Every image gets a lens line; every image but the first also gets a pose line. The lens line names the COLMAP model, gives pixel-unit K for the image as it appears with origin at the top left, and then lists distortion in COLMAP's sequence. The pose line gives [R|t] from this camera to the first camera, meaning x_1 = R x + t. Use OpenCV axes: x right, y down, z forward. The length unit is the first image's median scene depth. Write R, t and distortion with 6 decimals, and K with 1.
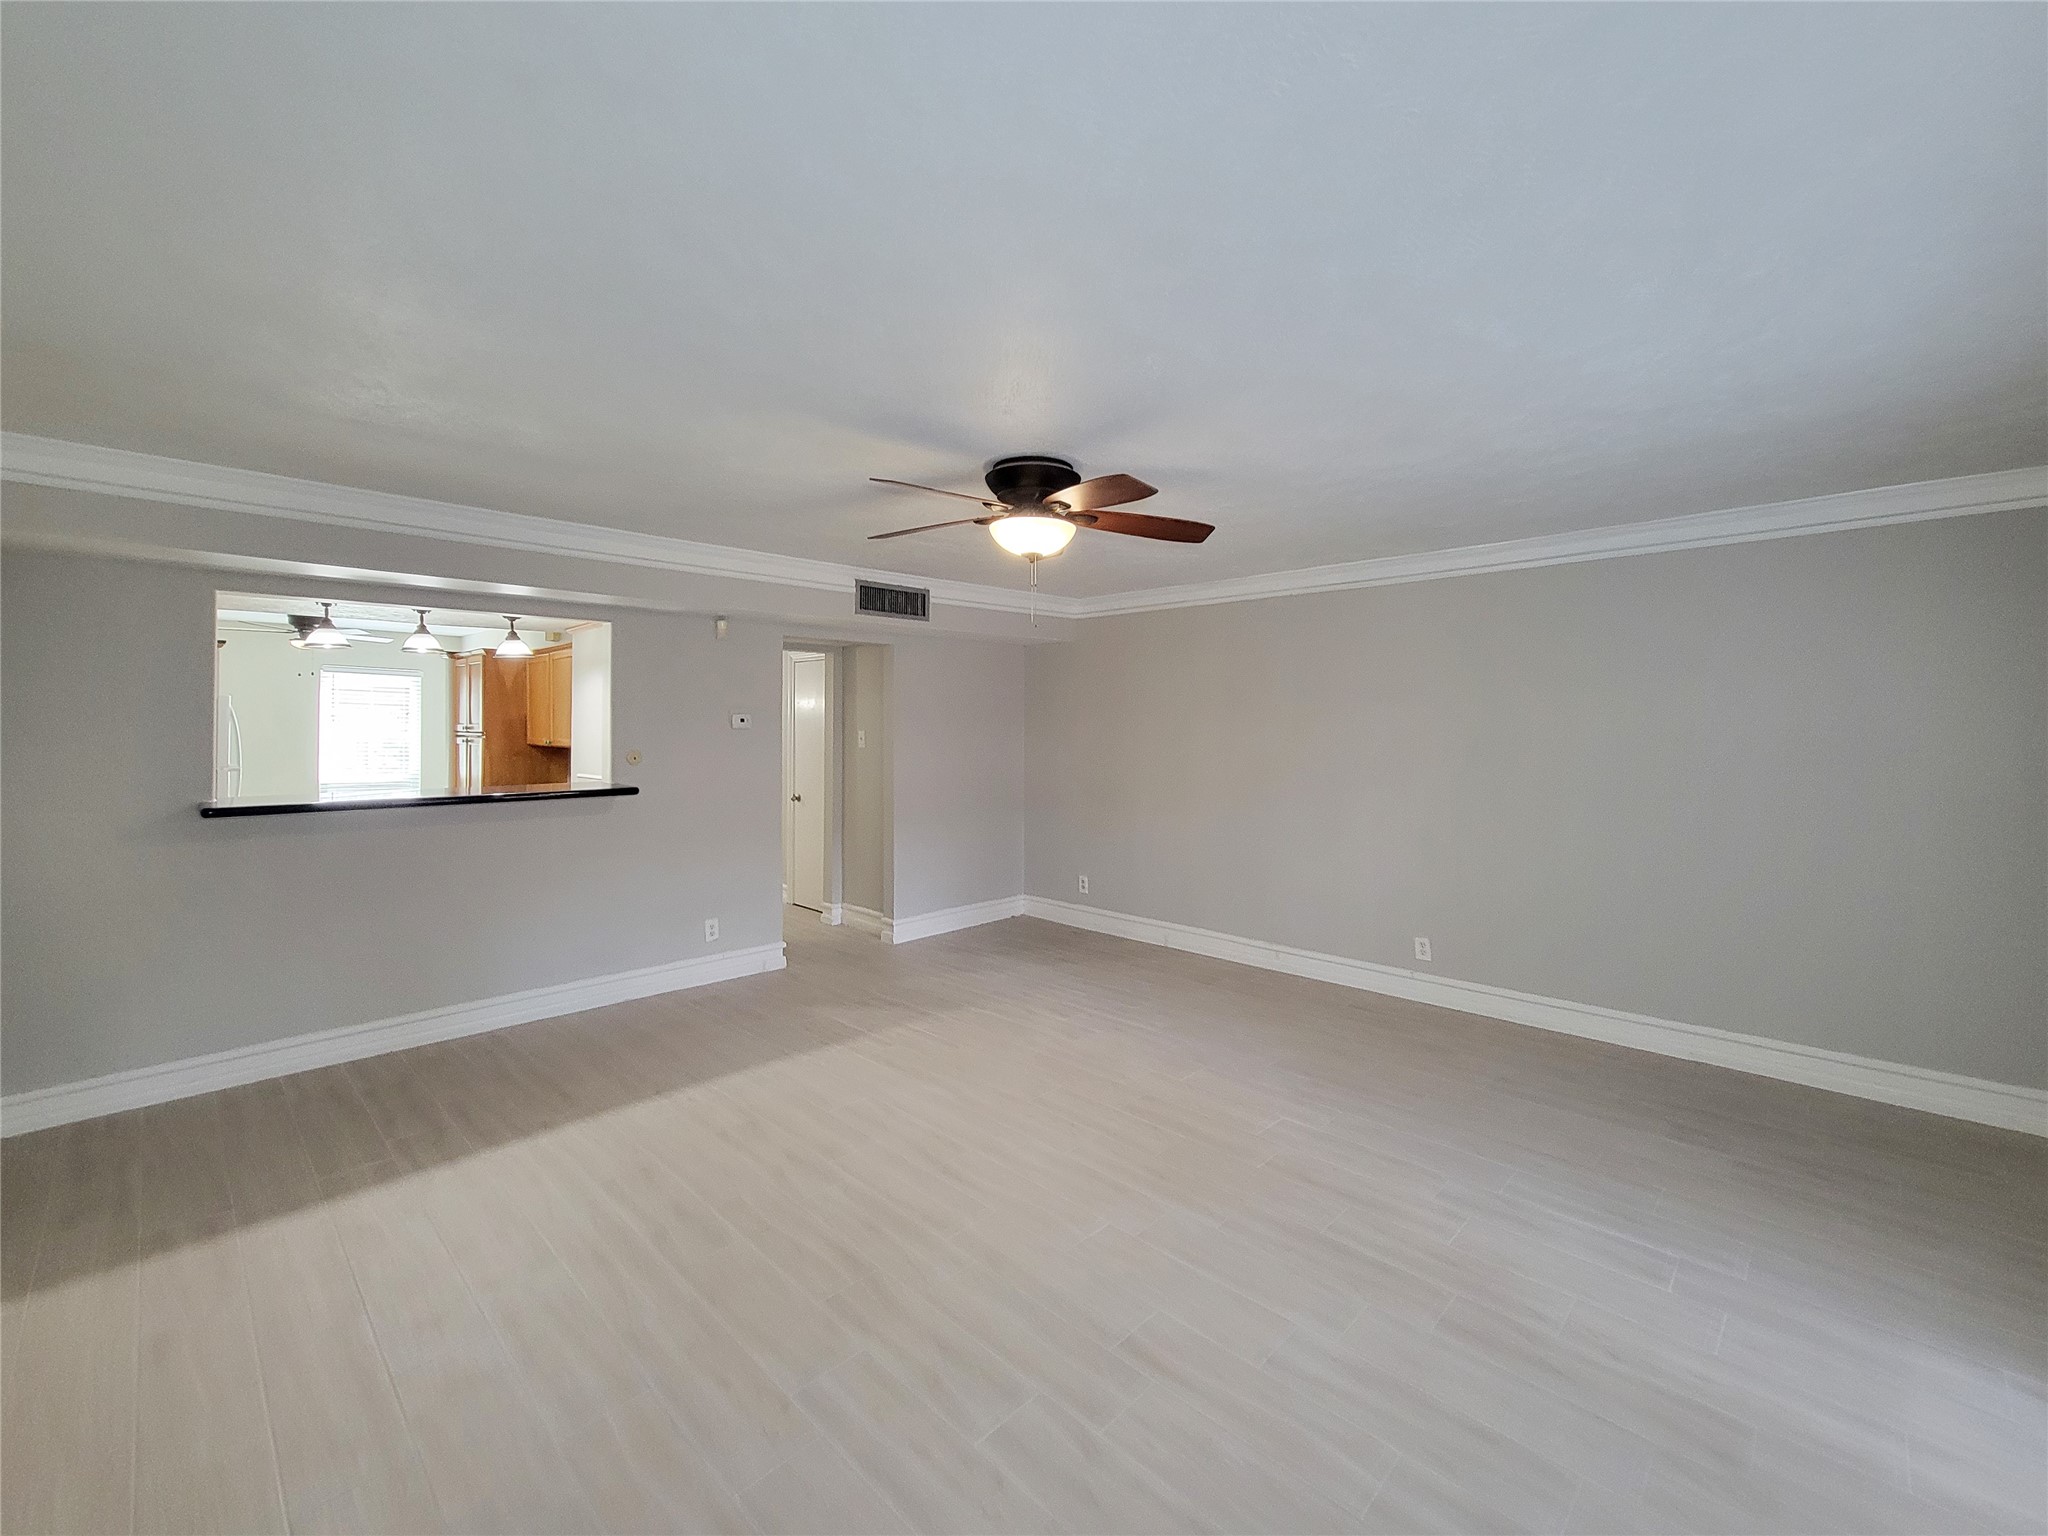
lens RADIAL K [[845.3, 0, 1022.3], [0, 845.3, 714.4], [0, 0, 1]] dist [0.000865, -0.002551]
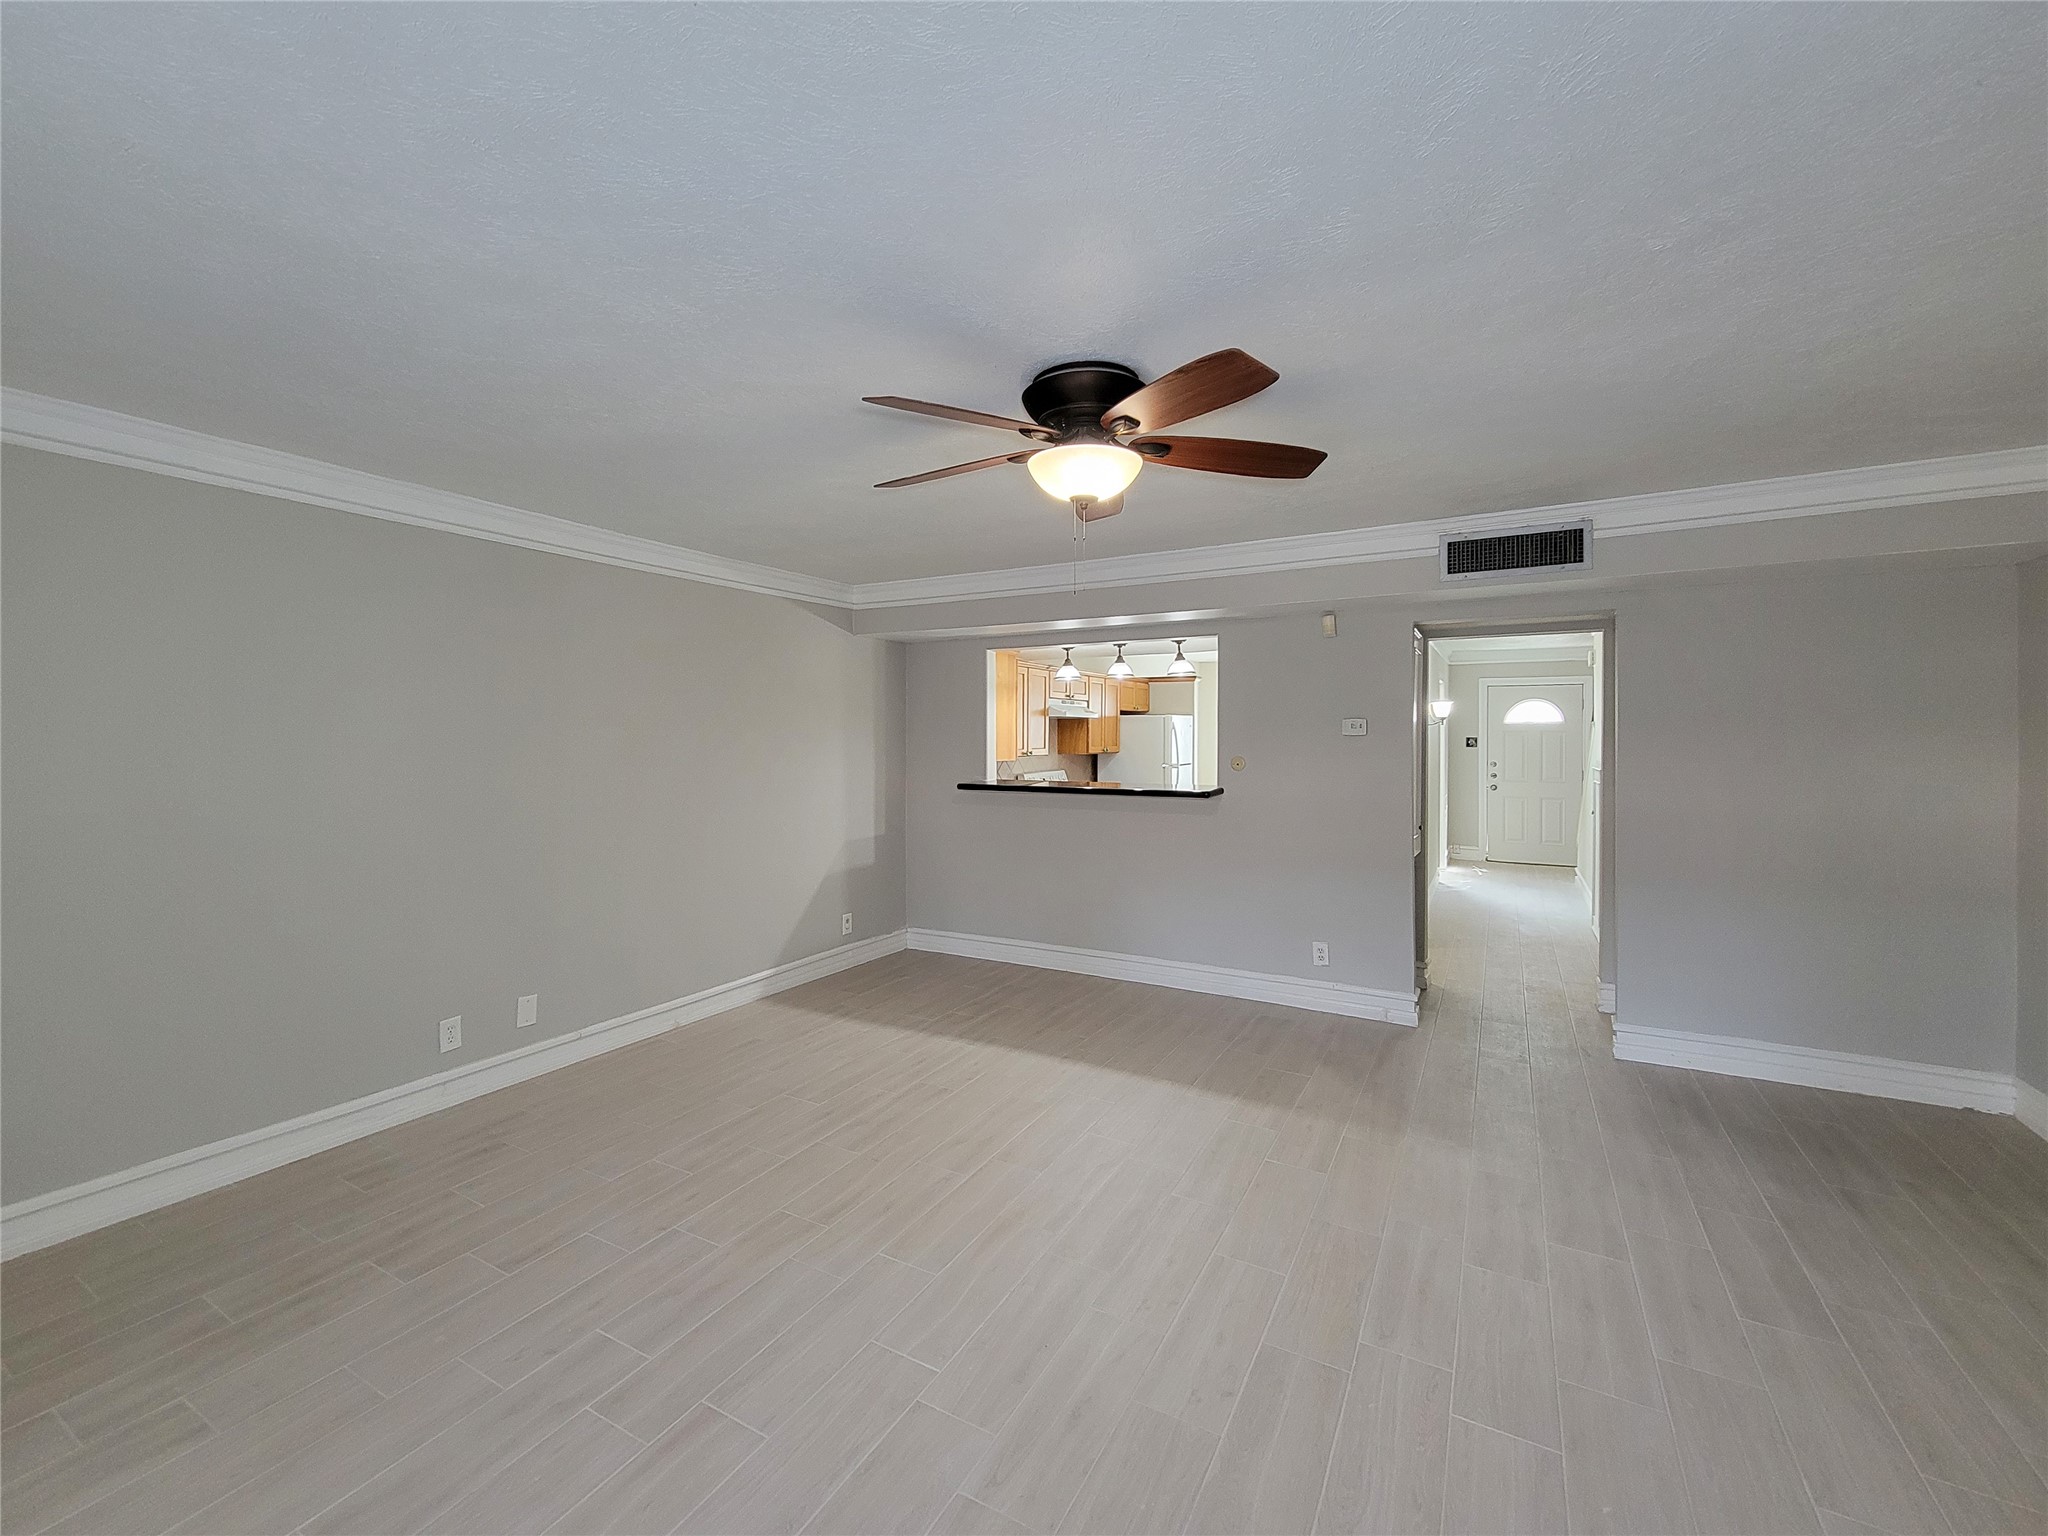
lens RADIAL K [[845.3, 0, 1025.6], [0, 845.3, 761.5], [0, 0, 1]] dist [0.000865, -0.002551]
pose [[0.268392, 0.026982, -0.962932, 0.486003], [0.016572, 0.999330, 0.032621, 0.010331], [0.963167, -0.024713, 0.267765, 0.502382]]
